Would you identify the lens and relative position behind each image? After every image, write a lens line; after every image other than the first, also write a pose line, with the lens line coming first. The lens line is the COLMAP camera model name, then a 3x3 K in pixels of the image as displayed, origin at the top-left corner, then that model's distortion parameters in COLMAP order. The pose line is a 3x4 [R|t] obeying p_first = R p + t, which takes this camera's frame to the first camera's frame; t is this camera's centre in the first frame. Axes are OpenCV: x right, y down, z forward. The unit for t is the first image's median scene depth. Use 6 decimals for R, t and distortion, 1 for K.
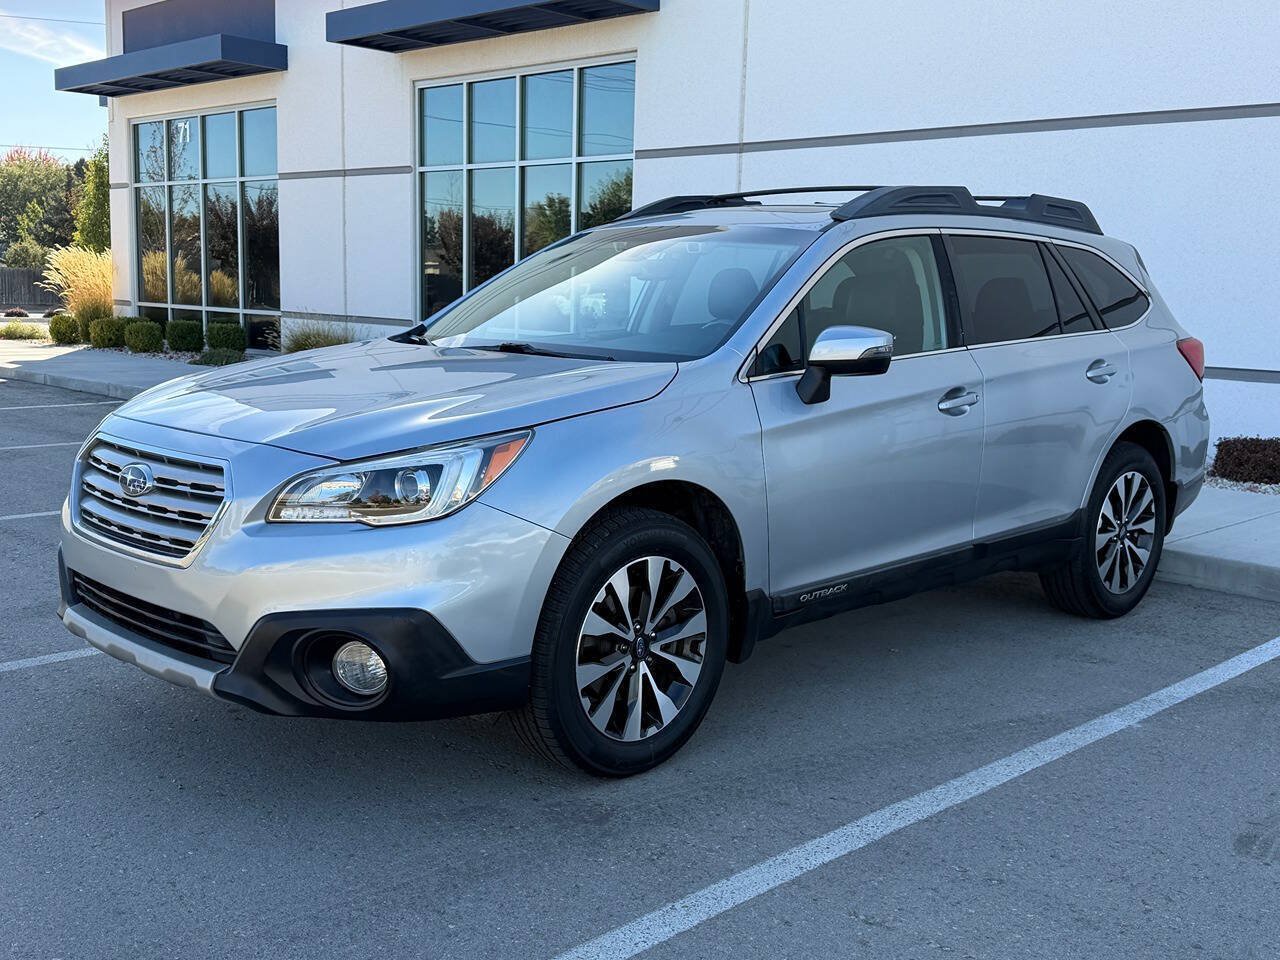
lens RADIAL K [[1352.8, 0, 641.0], [0, 1352.8, 501.5], [0, 0, 1]] dist [0.198438, -0.436477]
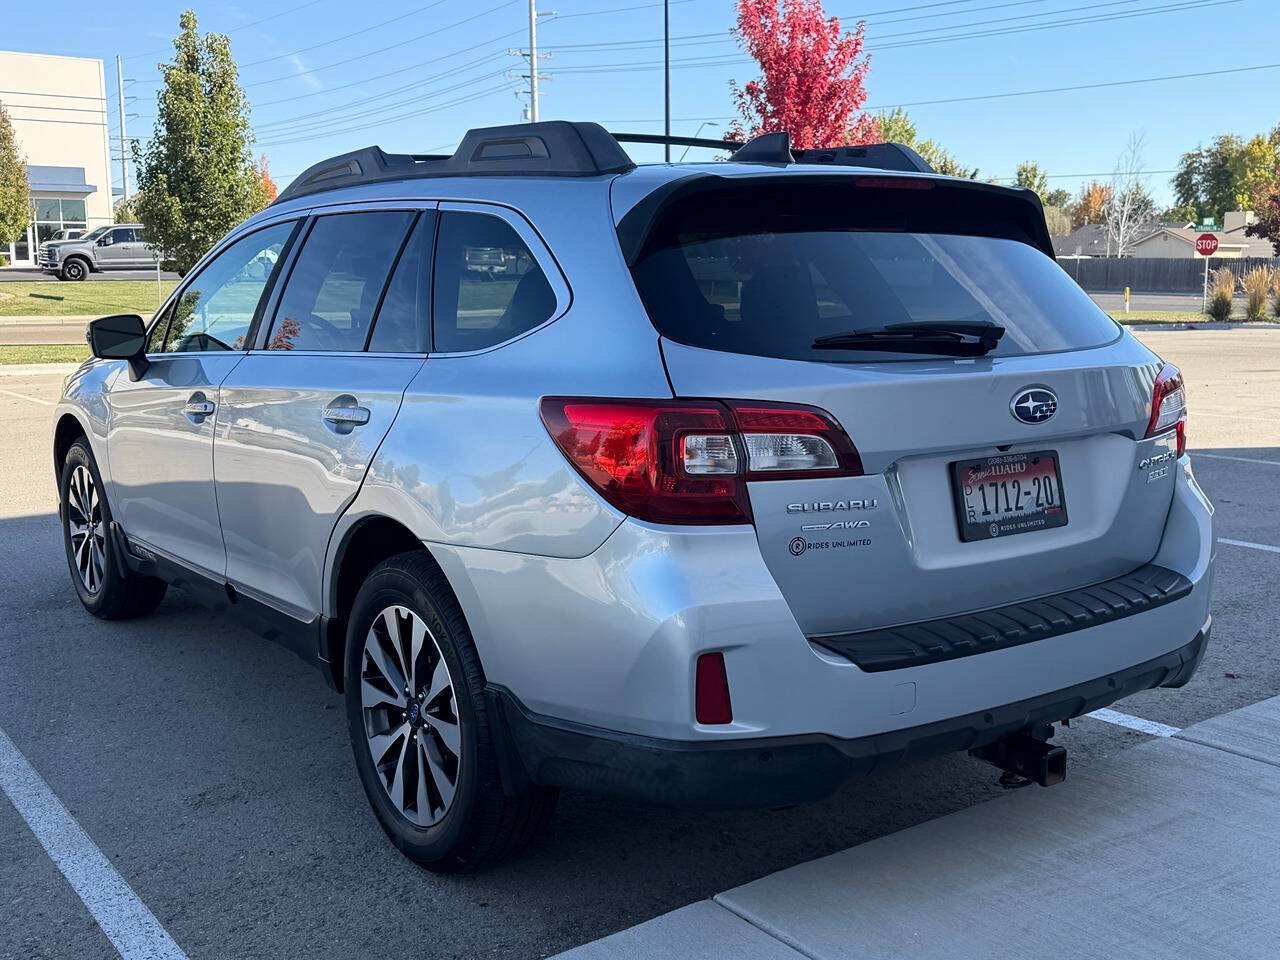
lens RADIAL K [[1305.2, 0, 638.2], [0, 1305.2, 494.0], [0, 0, 1]] dist [0.177448, -0.358147]
pose [[-0.153854, 0.141610, -0.977893, 1.193469], [-0.156939, 0.973612, 0.165682, -0.236925], [0.975551, 0.178960, -0.127570, 1.602816]]
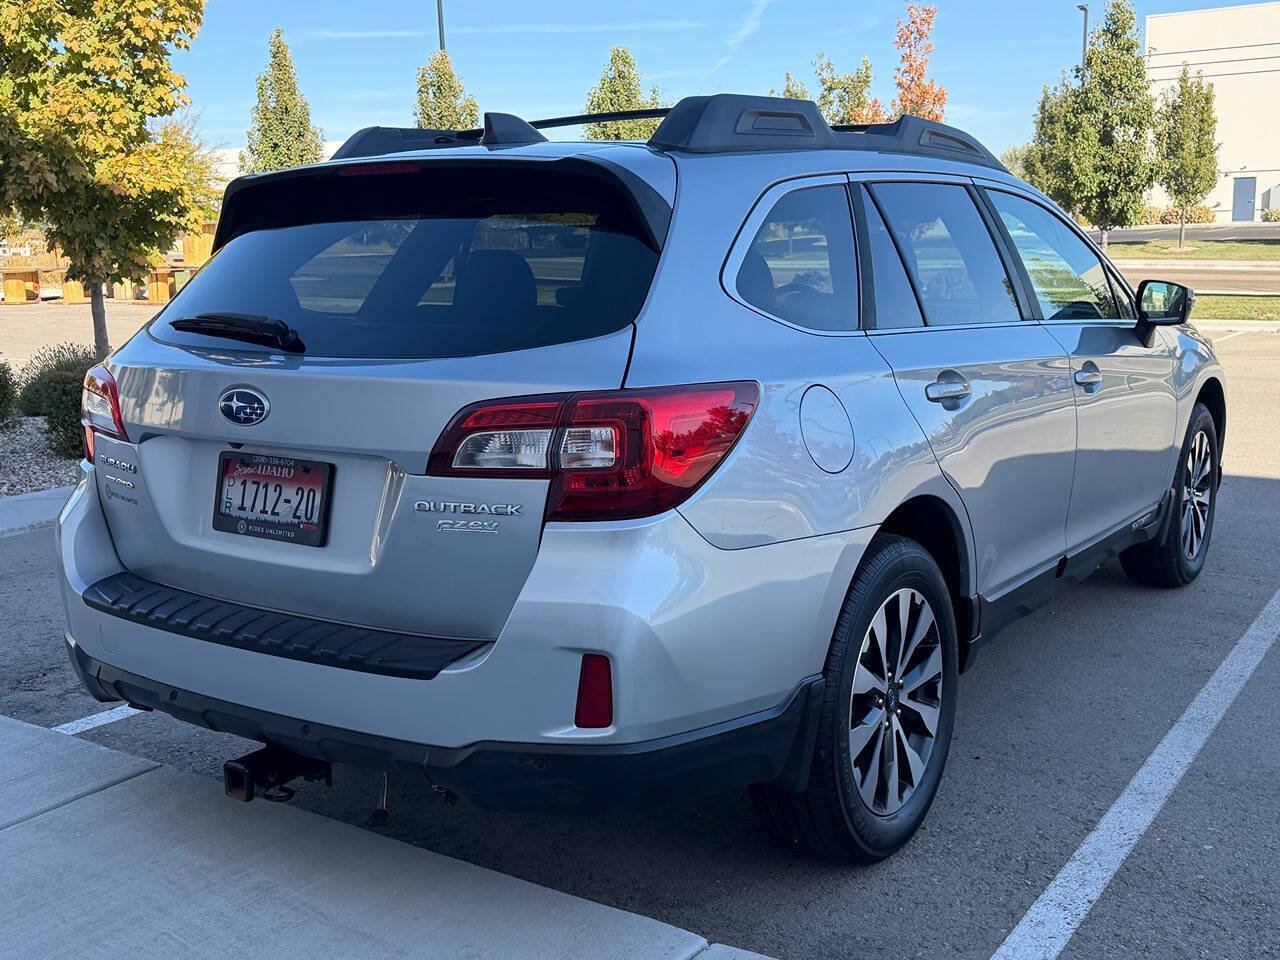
lens RADIAL K [[1305.2, 0, 638.2], [0, 1305.2, 494.0], [0, 0, 1]] dist [0.177448, -0.358147]
pose [[-0.982331, 0.033338, -0.184159, 0.449498], [-0.030322, 0.942655, 0.332390, -0.377442], [0.184680, 0.332101, -0.924988, 2.333879]]
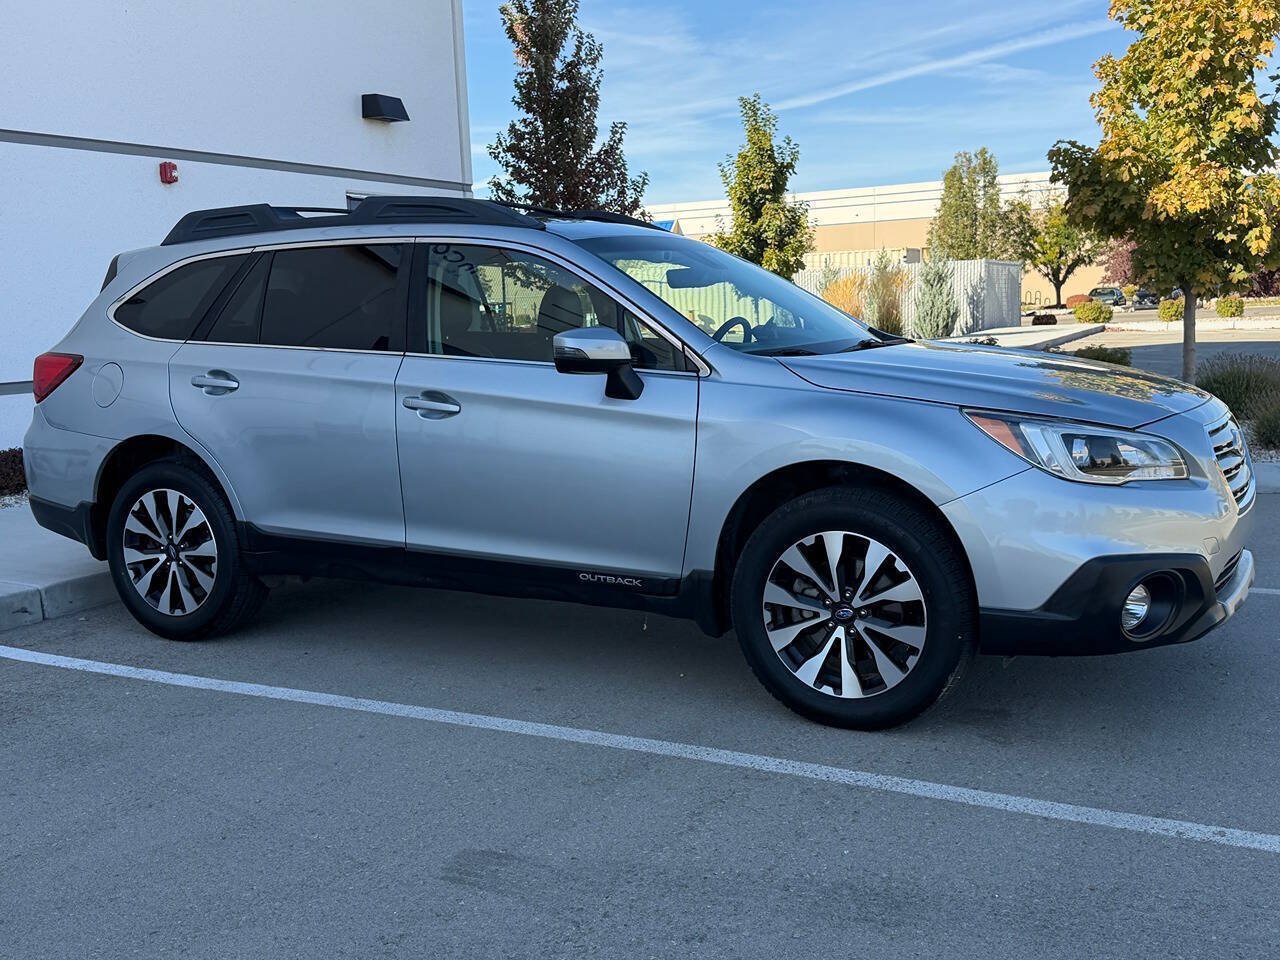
lens RADIAL K [[1305.2, 0, 638.2], [0, 1305.2, 494.0], [0, 0, 1]] dist [0.177448, -0.358147]
pose [[-0.296944, -0.154035, 0.942389, -1.181224], [0.171304, 0.962300, 0.211266, -0.277982], [-0.939404, 0.224169, -0.259363, 1.607209]]
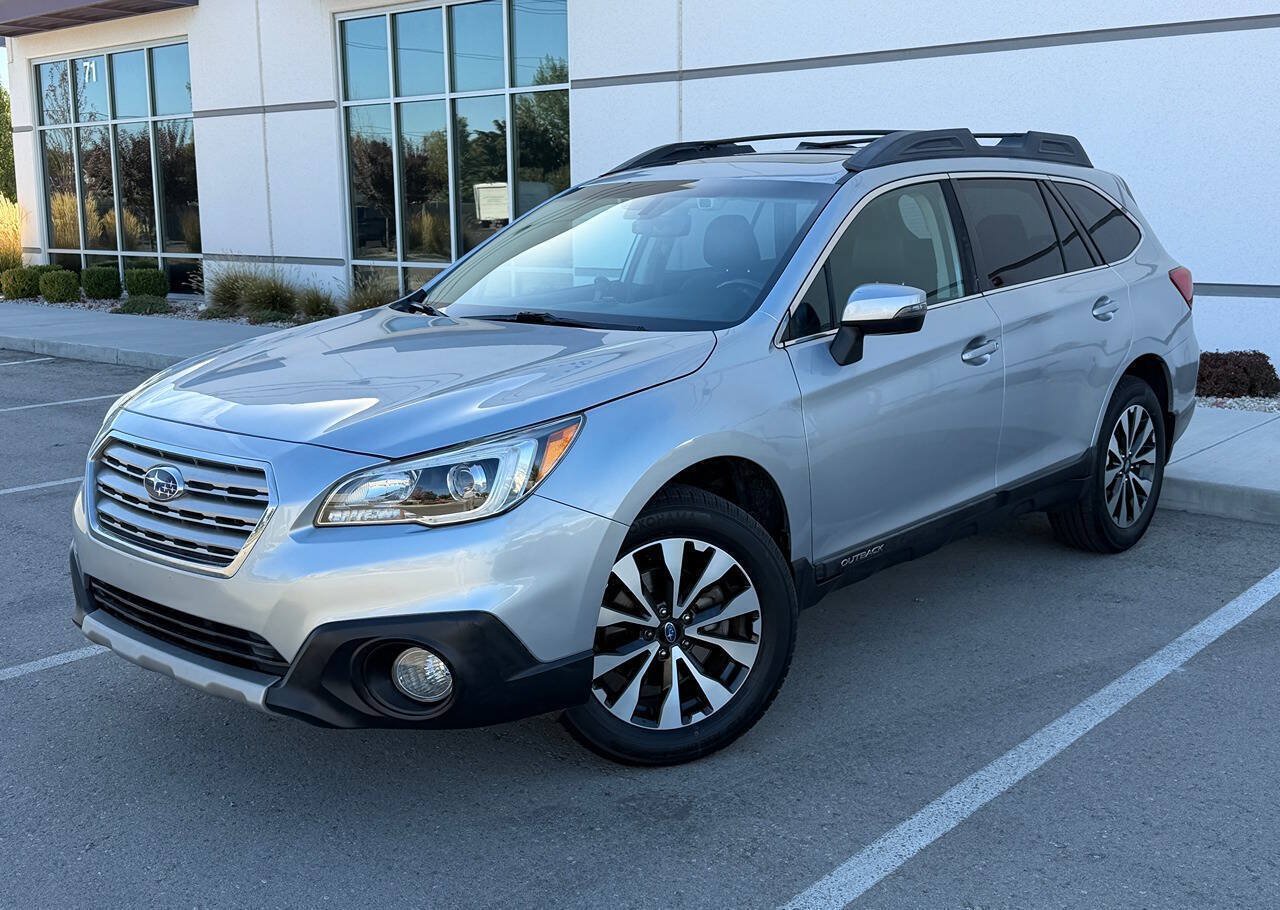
lens RADIAL K [[1367.4, 0, 640.0], [0, 1367.4, 455.0], [0, 0, 1]] dist [0.090956, -0.008752]
pose [[0.997395, -0.048512, 0.053381, -0.078802], [0.047228, 0.998570, 0.025060, -0.039411], [-0.054520, -0.022474, 0.998260, 0.025046]]
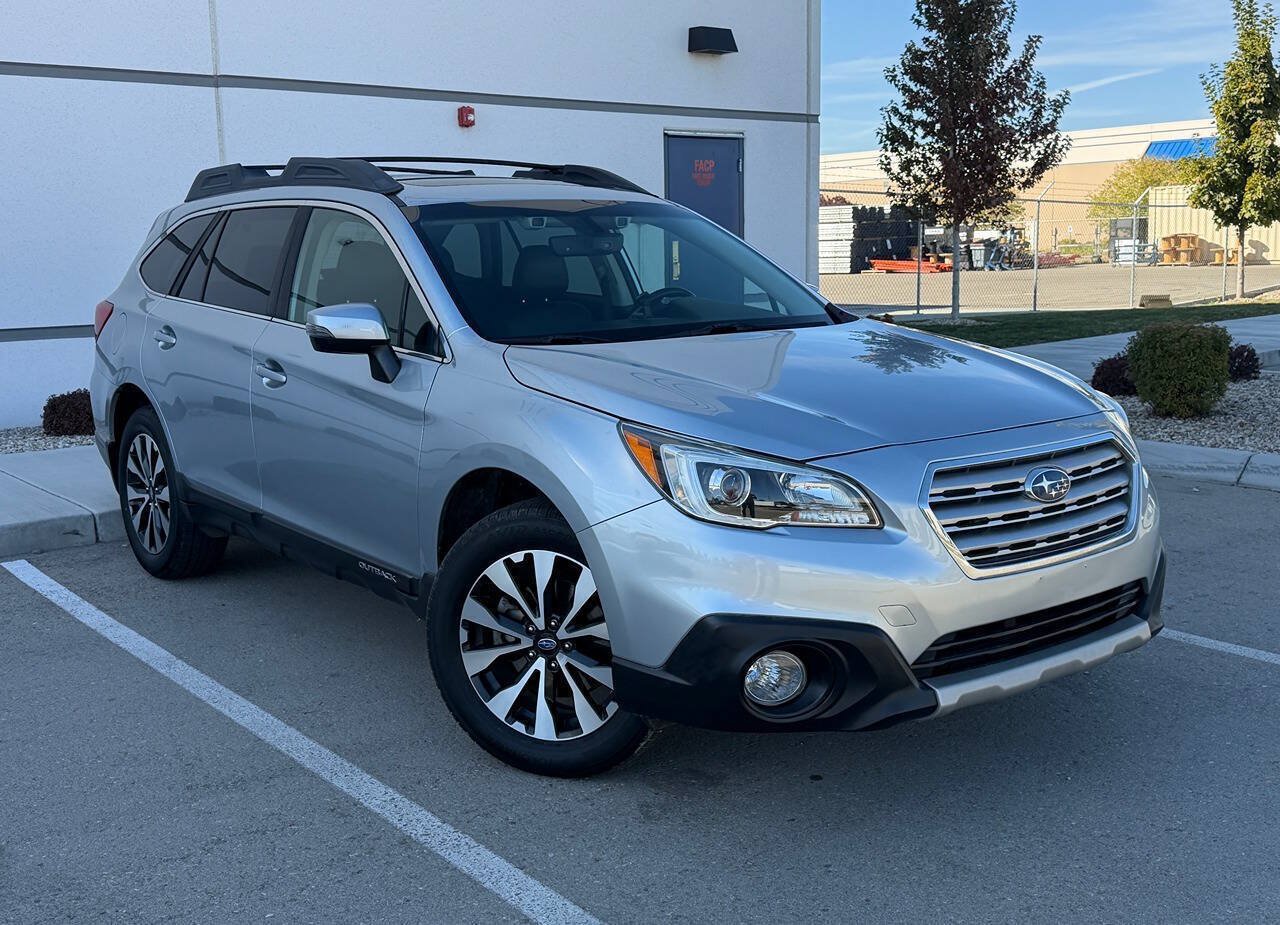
lens RADIAL K [[1347.4, 0, 640.0], [0, 1347.4, 462.5], [0, 0, 1]] dist [0.147008, -0.290440]
pose [[0.105094, -0.188864, 0.976363, -1.155833], [0.173170, 0.970276, 0.169047, -0.210090], [-0.979269, 0.151311, 0.134676, 1.016266]]
